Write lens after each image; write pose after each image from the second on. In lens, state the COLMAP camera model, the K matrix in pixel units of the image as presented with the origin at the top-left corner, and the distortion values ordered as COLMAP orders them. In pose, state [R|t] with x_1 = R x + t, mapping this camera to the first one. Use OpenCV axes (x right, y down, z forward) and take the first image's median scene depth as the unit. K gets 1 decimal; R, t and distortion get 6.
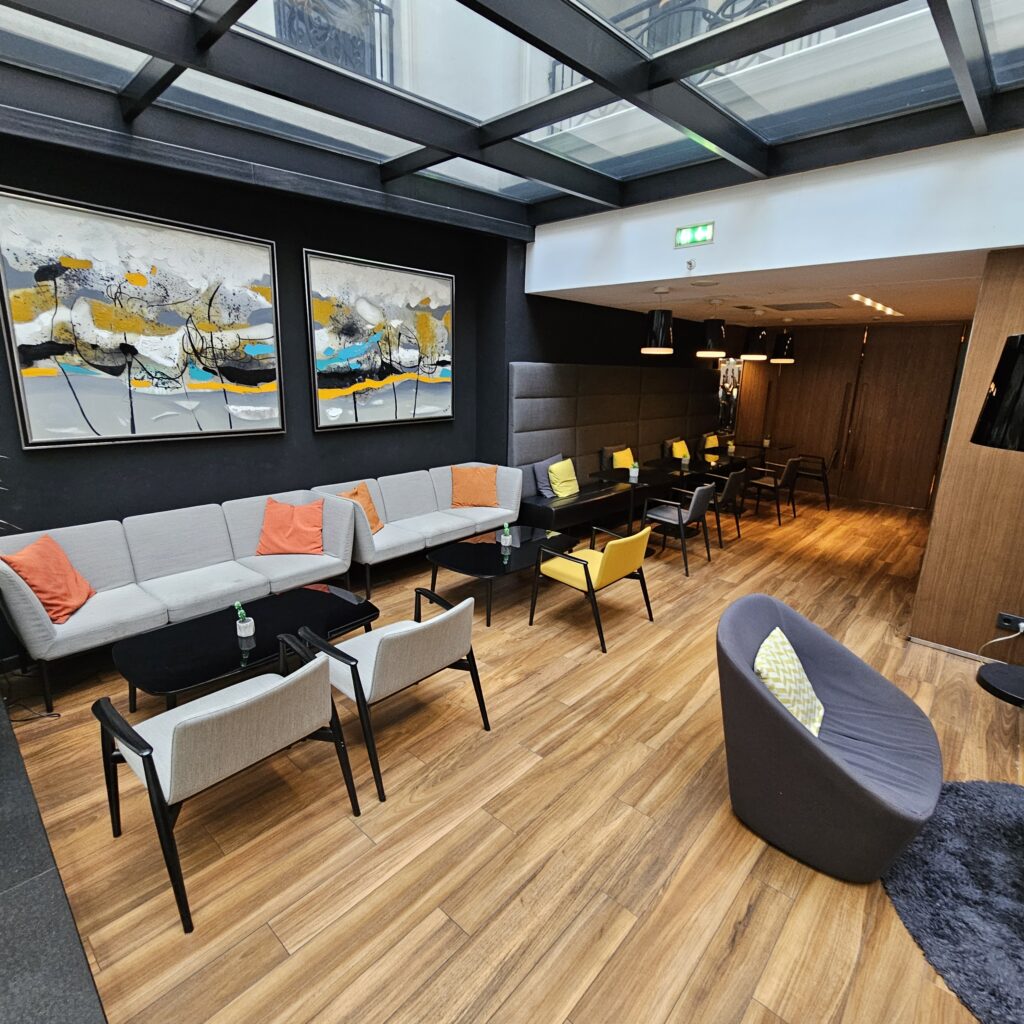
lens RADIAL K [[561.4, 0, 513.9], [0, 561.4, 509.5], [0, 0, 1]] dist [0.001349, -0.001724]
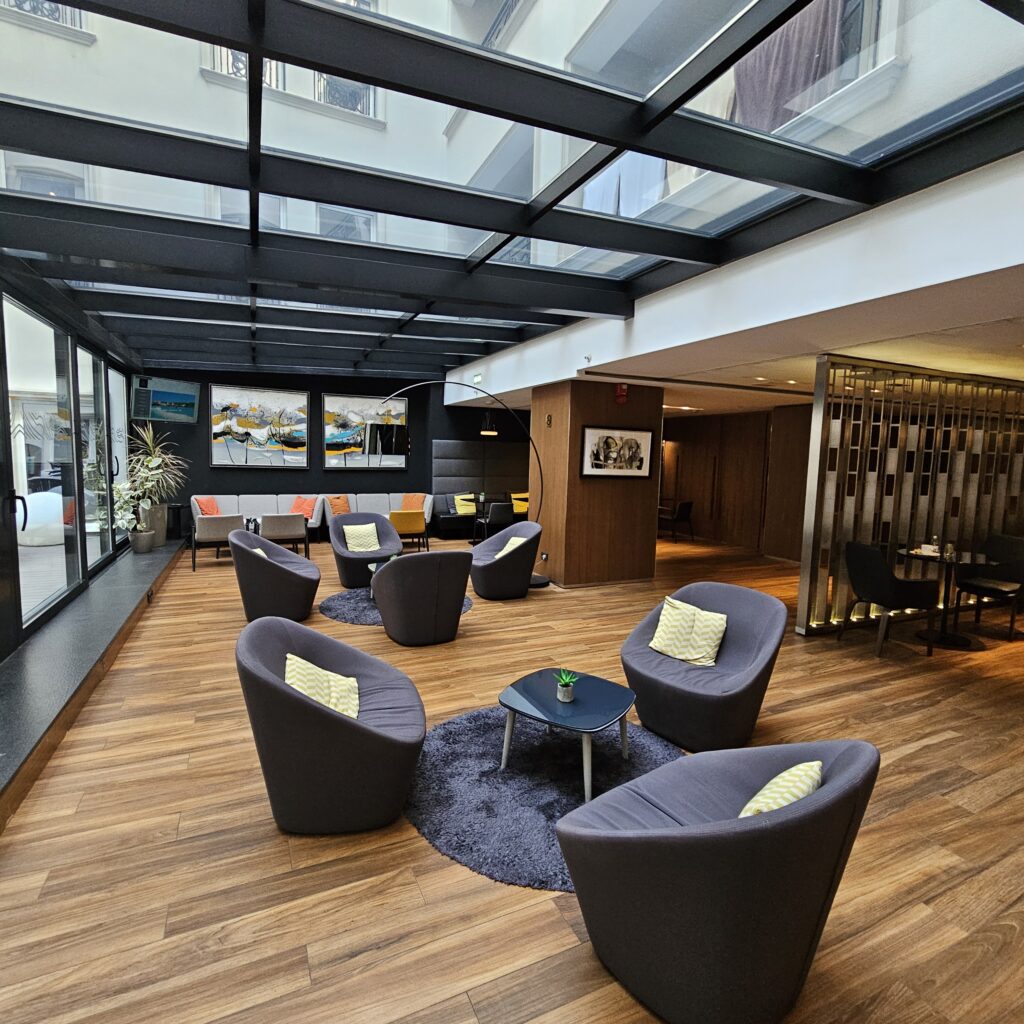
lens RADIAL K [[561.4, 0, 513.4], [0, 561.4, 507.2], [0, 0, 1]] dist [0.001349, -0.001724]
pose [[0.916488, 0.036456, -0.398399, 1.305565], [-0.101124, 0.984611, -0.142530, 0.267402], [0.387072, 0.170915, 0.906070, -0.754958]]
